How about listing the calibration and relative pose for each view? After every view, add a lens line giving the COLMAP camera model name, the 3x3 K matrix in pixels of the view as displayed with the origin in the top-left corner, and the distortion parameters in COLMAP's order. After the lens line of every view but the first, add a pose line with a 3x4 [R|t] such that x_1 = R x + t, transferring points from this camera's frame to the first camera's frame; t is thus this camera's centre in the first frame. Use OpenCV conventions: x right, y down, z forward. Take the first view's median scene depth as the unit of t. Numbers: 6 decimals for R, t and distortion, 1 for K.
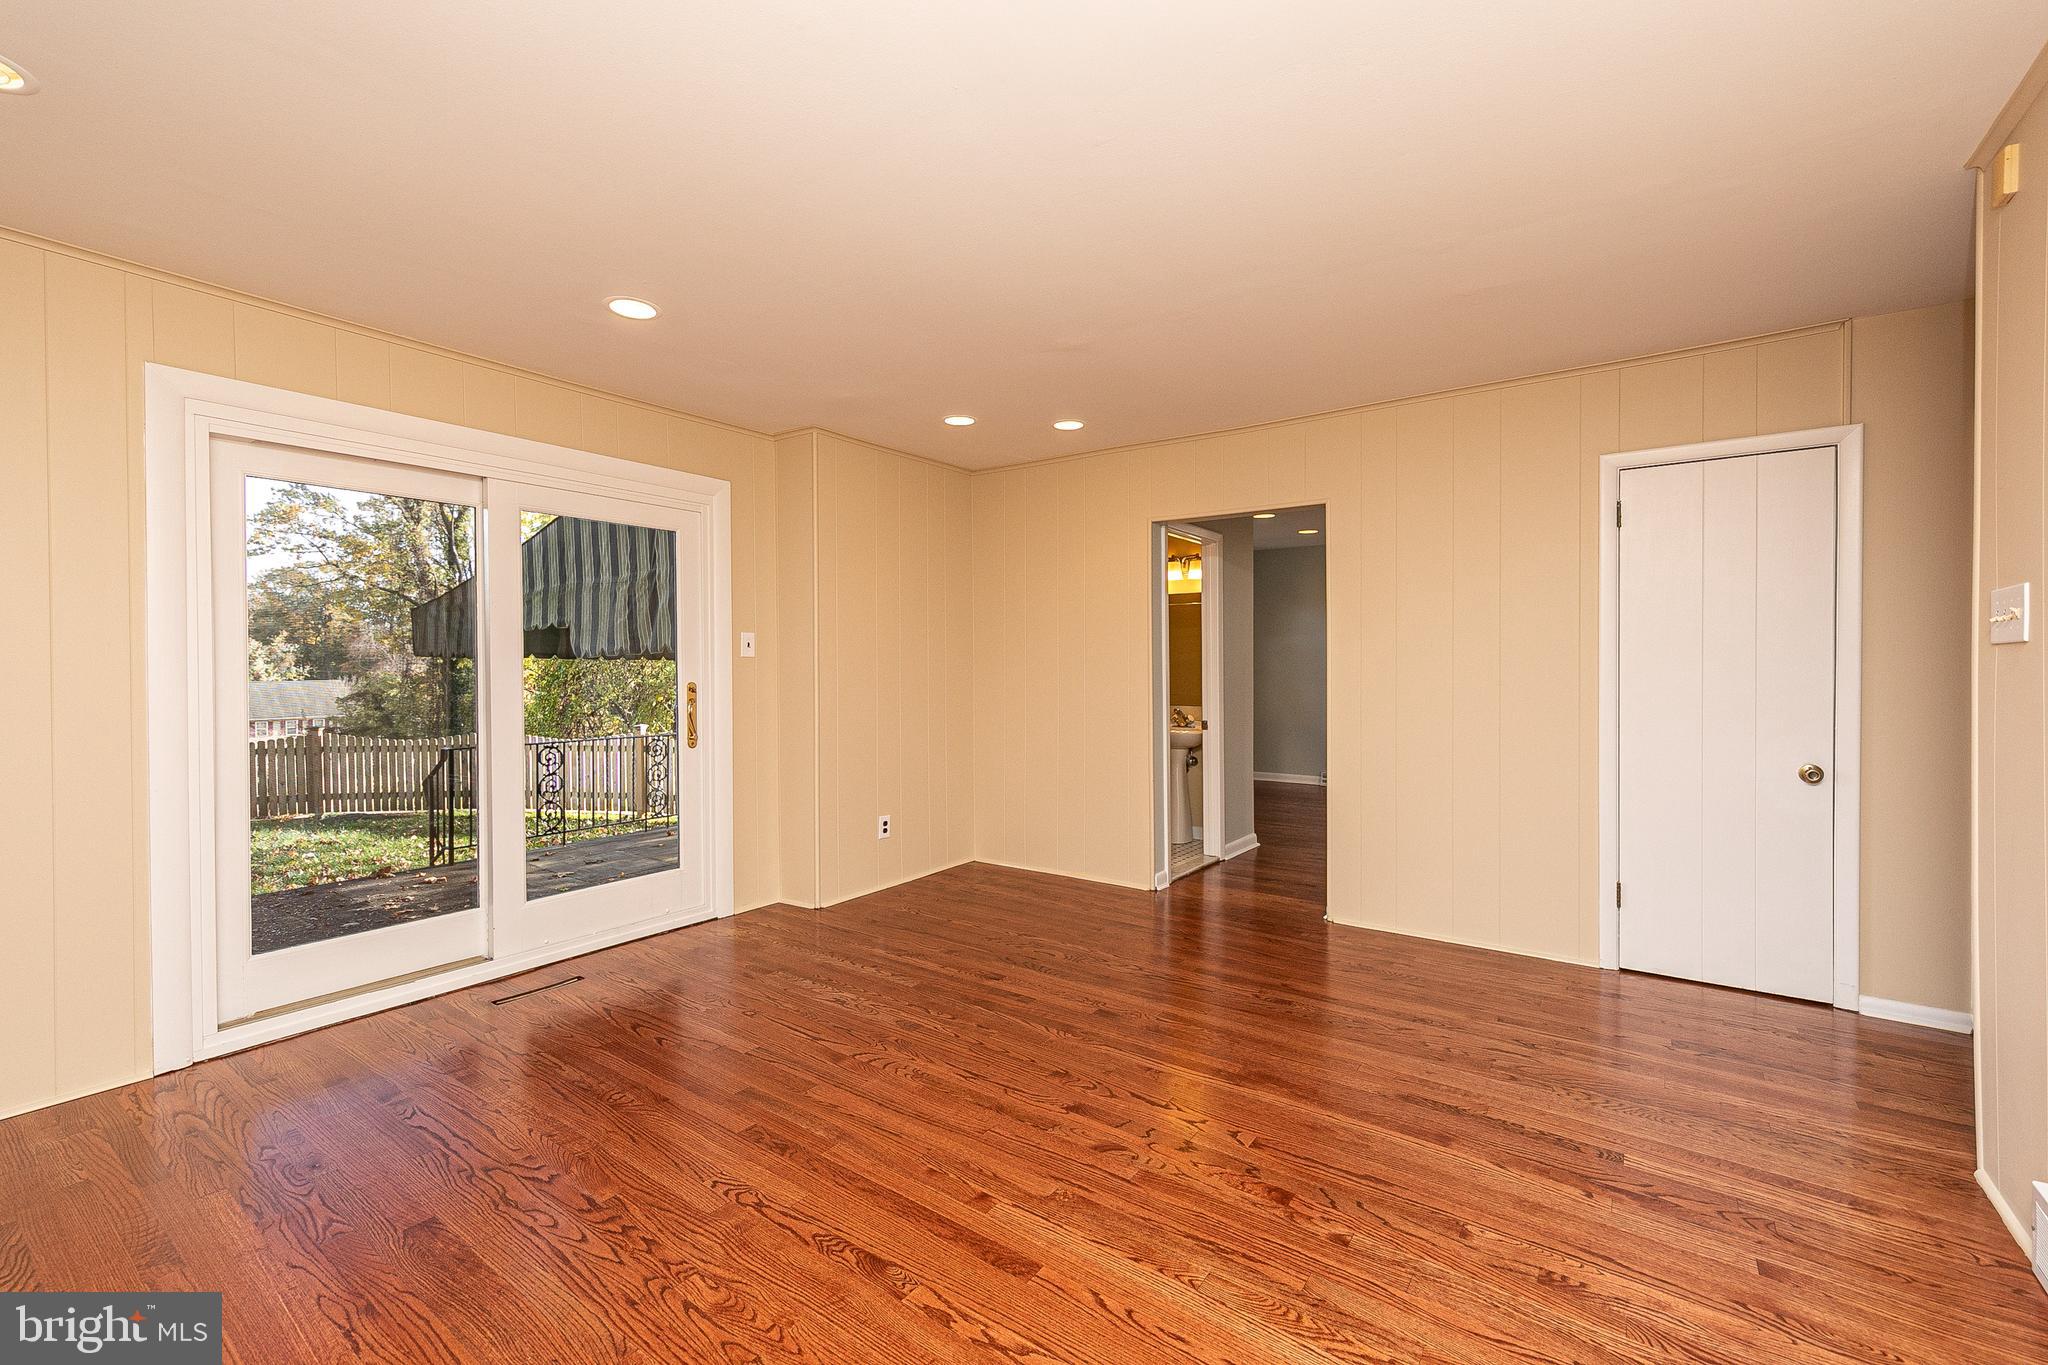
lens RADIAL K [[859.0, 0, 1038.9], [0, 859.0, 671.5], [0, 0, 1]] dist [0.011787, -0.000053]
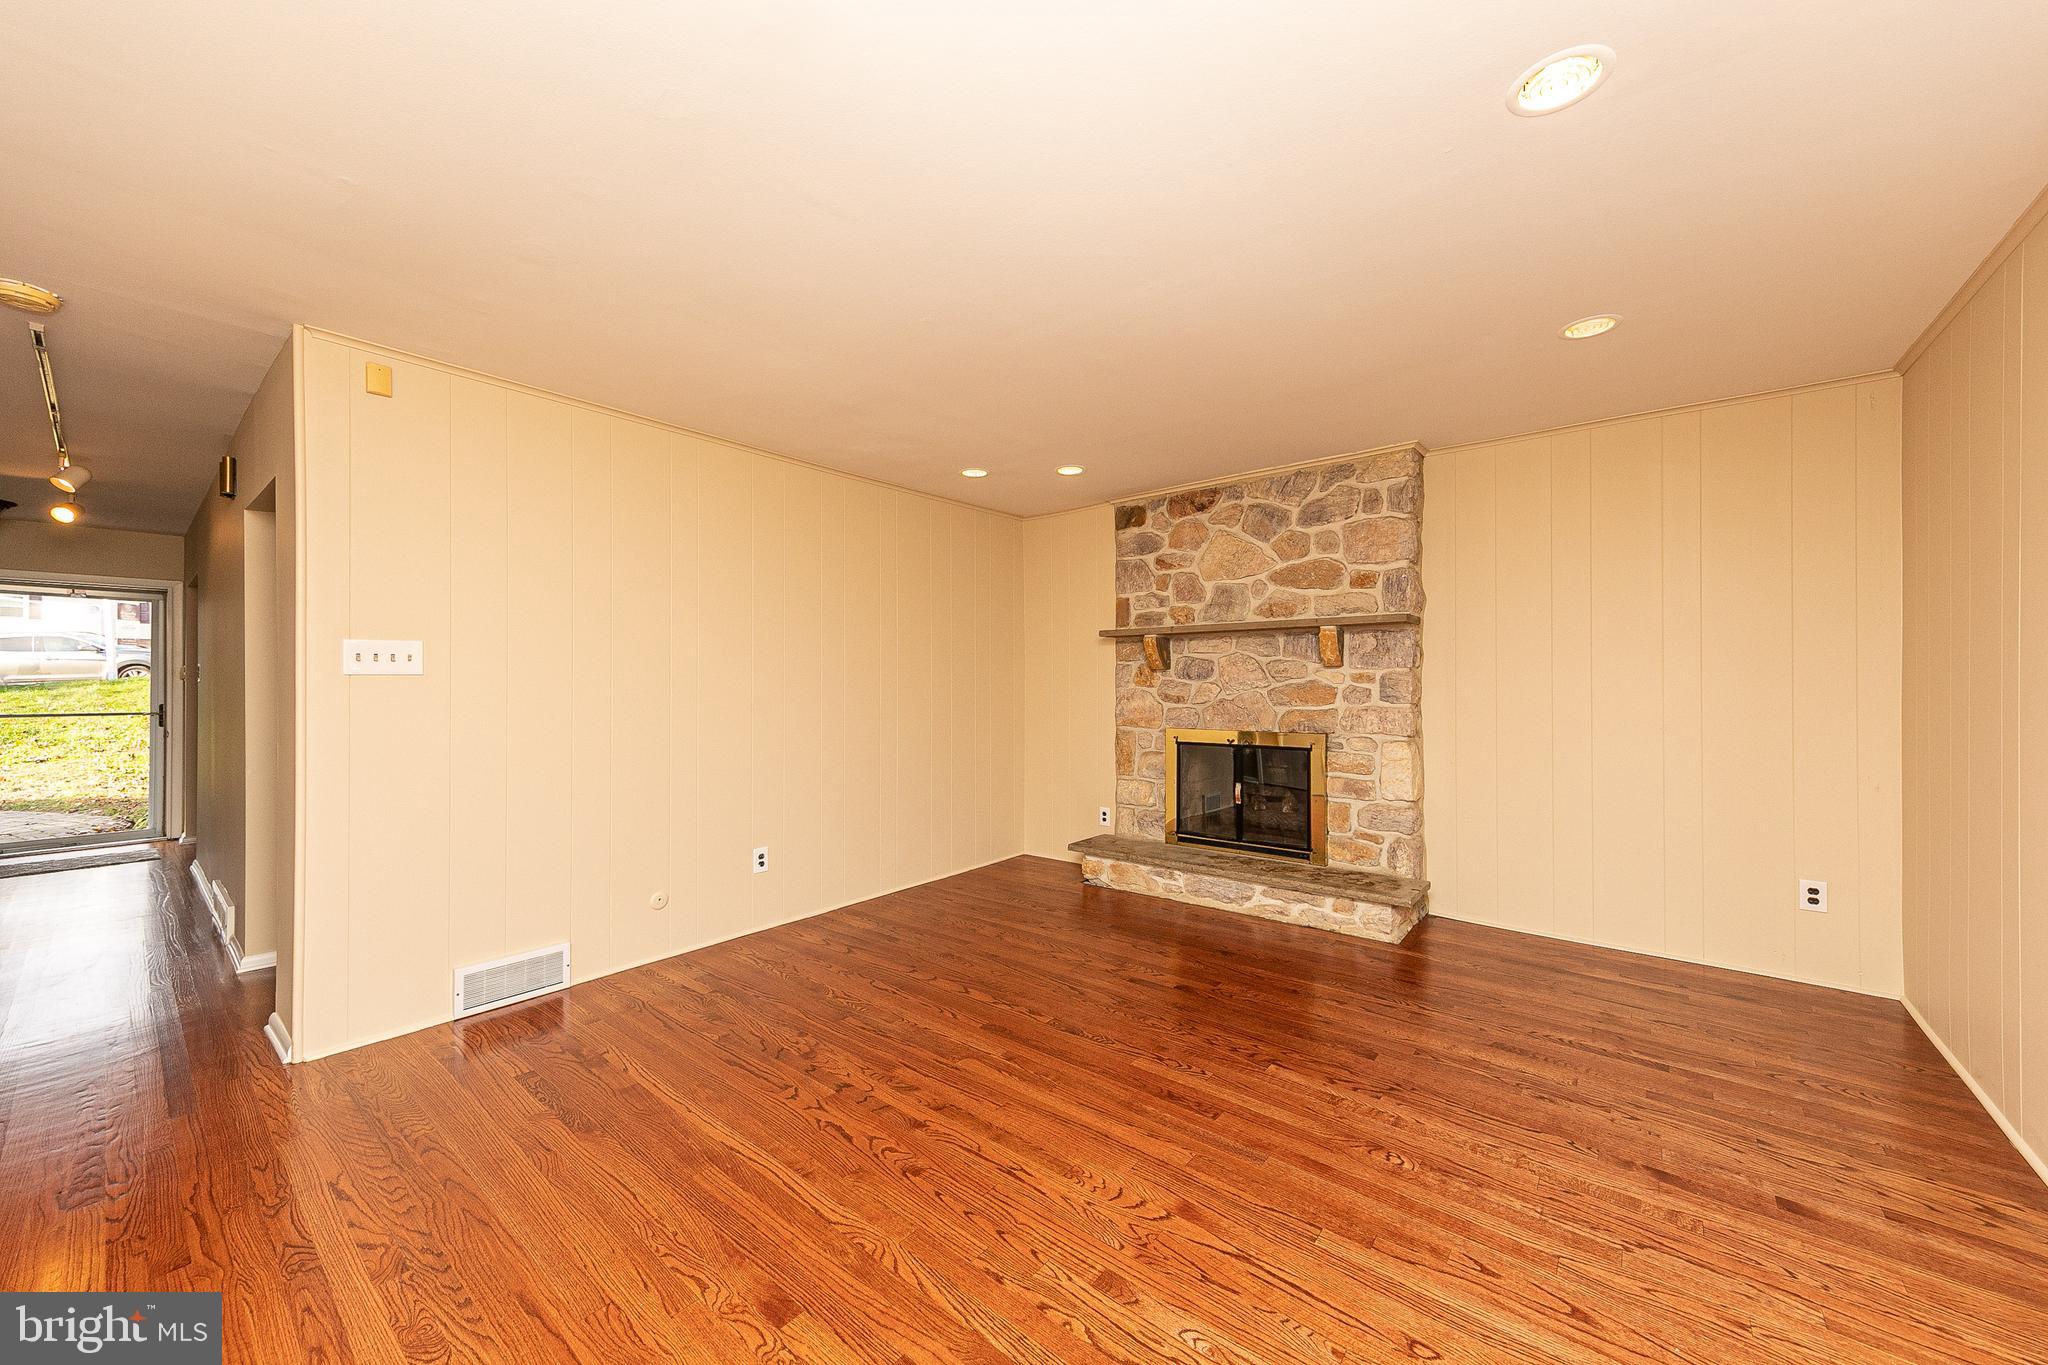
lens RADIAL K [[736.7, 0, 1030.1], [0, 736.7, 682.2], [0, 0, 1]] dist [0.007406, 0.000121]
pose [[-0.997301, 0.005133, 0.073239, -0.163718], [0.005465, 0.999976, 0.004337, -0.028941], [-0.073215, 0.004725, -0.997305, 1.887822]]
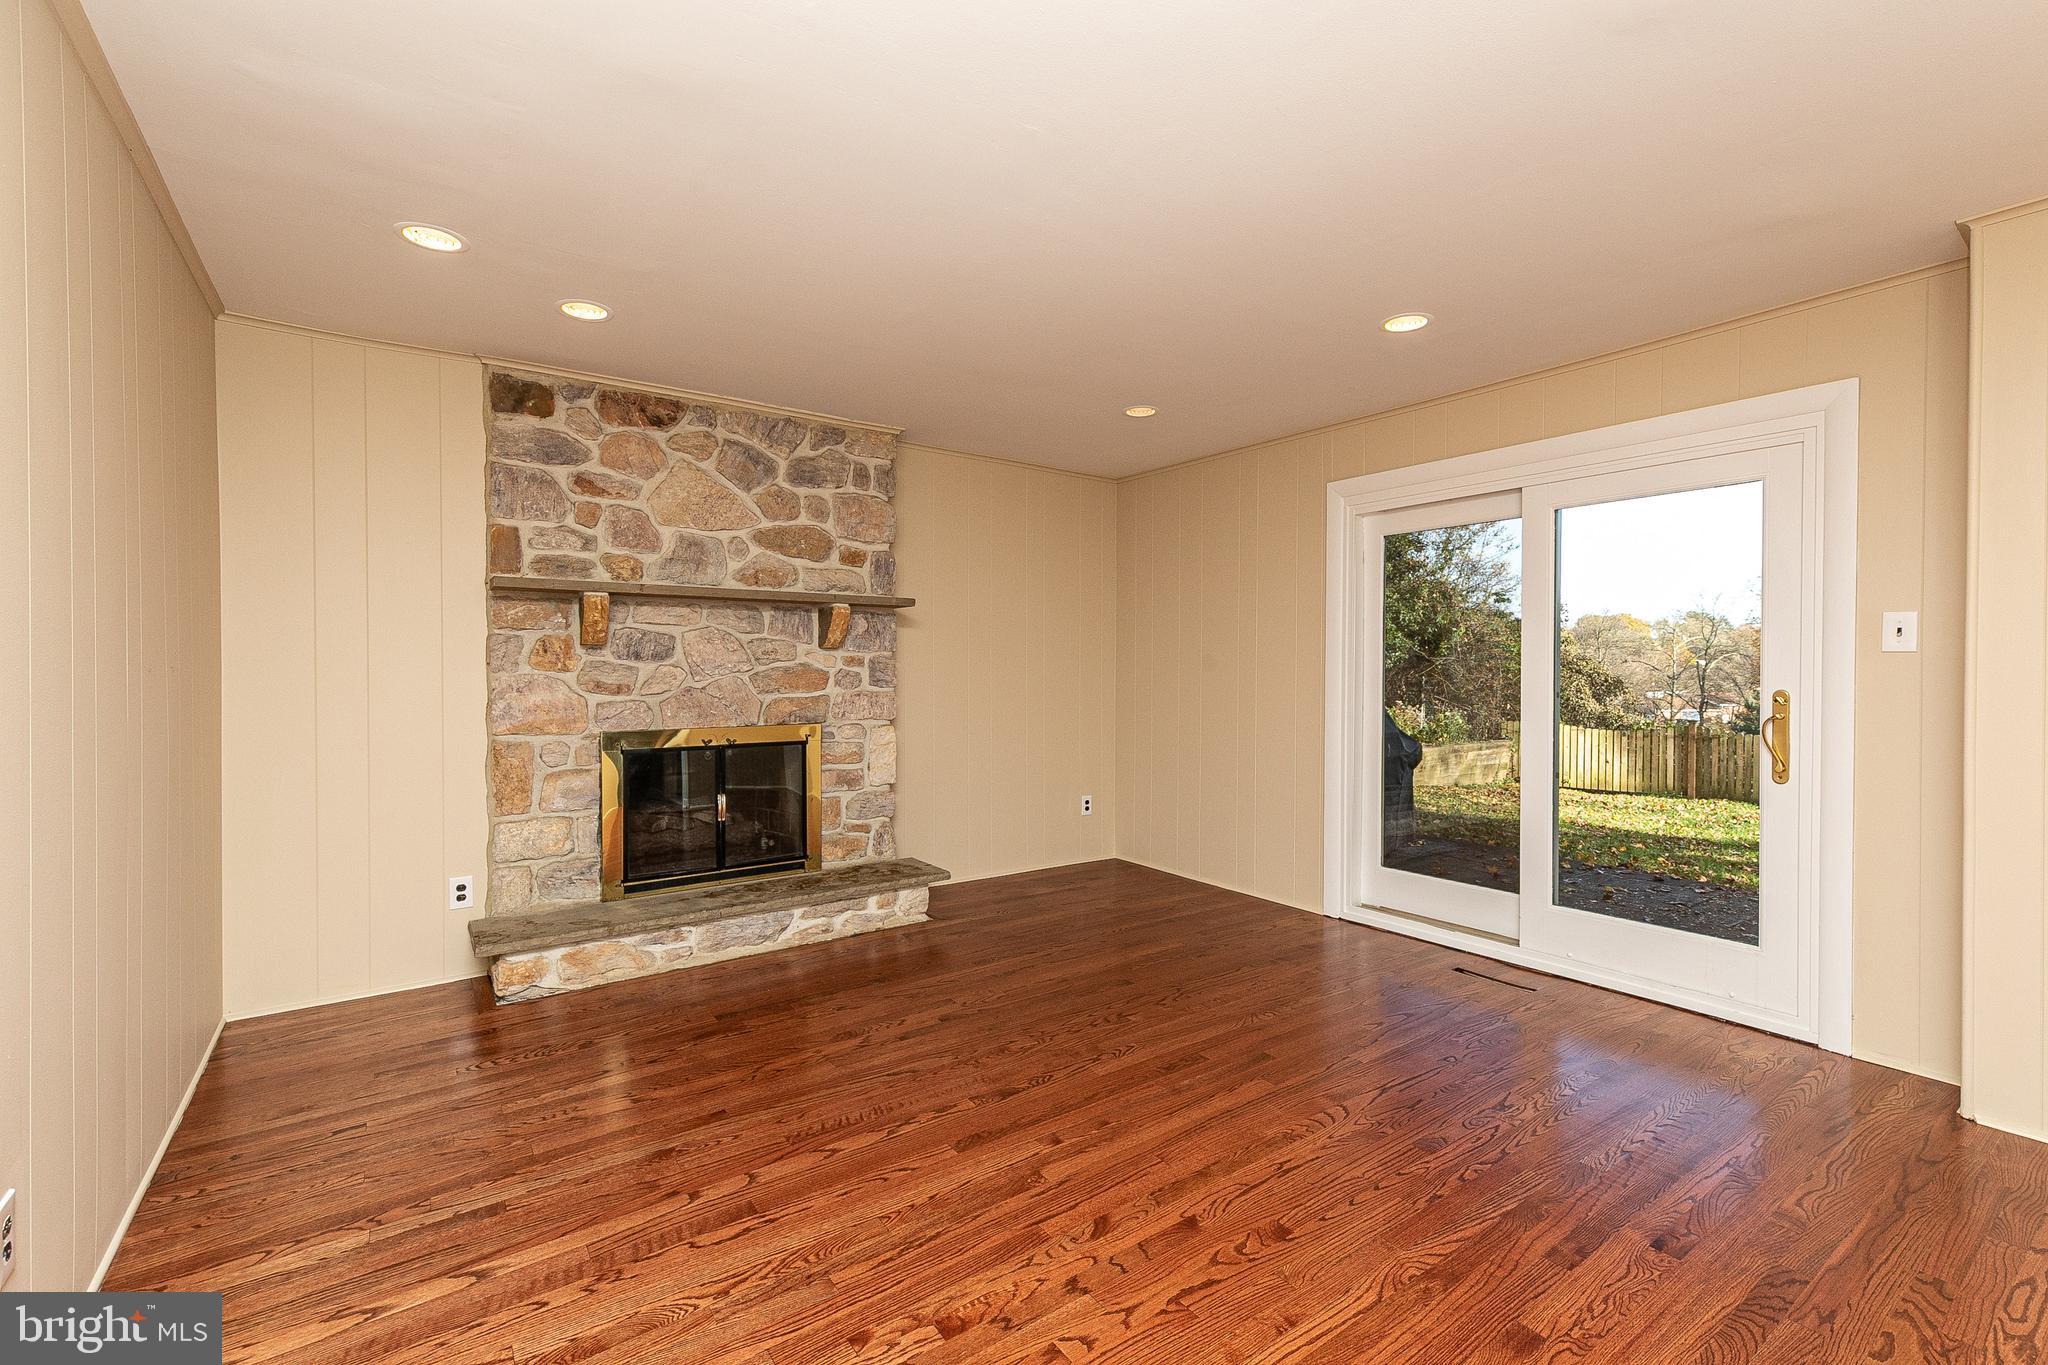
lens RADIAL K [[884.9, 0, 1024.0], [0, 884.9, 682.5], [0, 0, 1]] dist [0.011383, -0.000025]
pose [[-0.342358, 0.016534, -0.939424, 0.884066], [-0.005395, 0.999794, 0.019562, -0.020797], [0.939554, 0.011766, -0.342198, 1.142161]]
